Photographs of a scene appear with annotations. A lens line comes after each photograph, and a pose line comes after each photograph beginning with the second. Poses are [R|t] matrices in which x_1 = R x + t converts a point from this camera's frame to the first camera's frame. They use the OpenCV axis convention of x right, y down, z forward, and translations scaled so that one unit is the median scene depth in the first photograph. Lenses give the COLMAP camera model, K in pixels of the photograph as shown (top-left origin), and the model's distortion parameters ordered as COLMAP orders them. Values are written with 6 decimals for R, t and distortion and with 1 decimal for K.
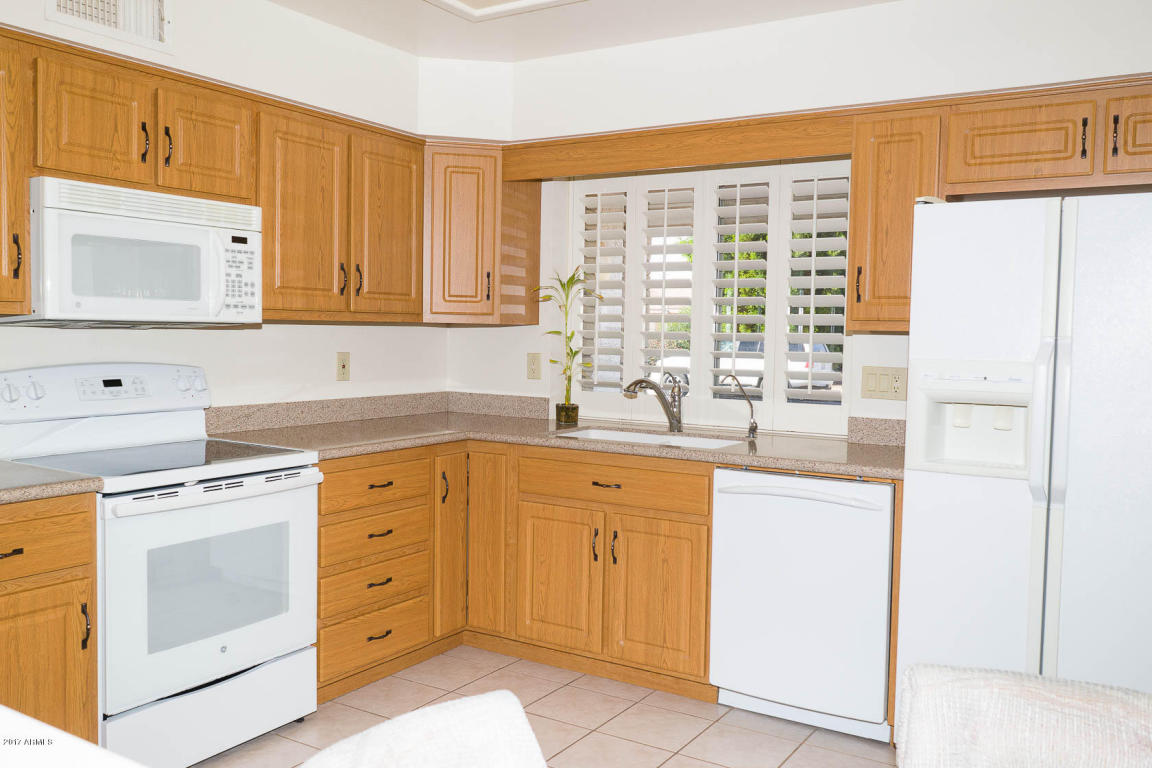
lens RADIAL K [[963.2, 0, 576.0], [0, 963.2, 384.0], [0, 0, 1]] dist [-0.041142, 0.010728]
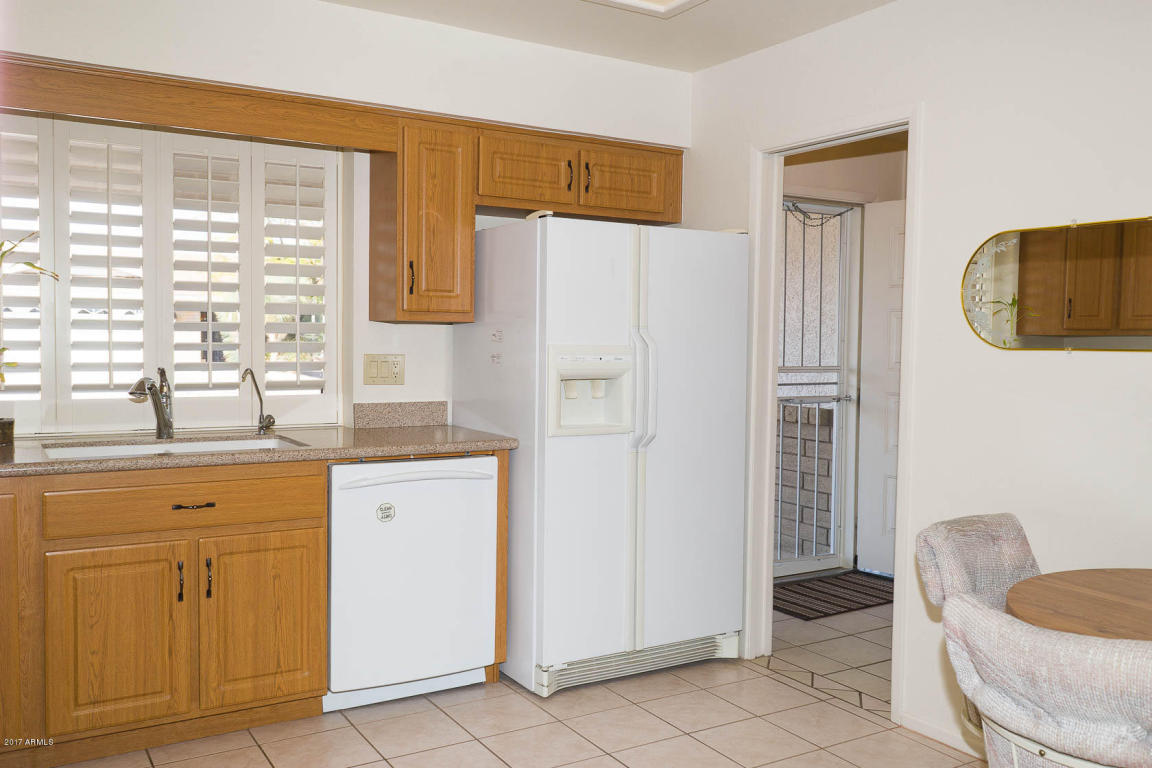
lens RADIAL K [[970.7, 0, 576.0], [0, 970.7, 384.0], [0, 0, 1]] dist [0.005928, 0.003168]
pose [[0.445001, -0.056138, 0.893769, -0.582739], [0.041832, 0.998247, 0.041872, -0.022159], [-0.894552, 0.018755, 0.446570, 0.338840]]
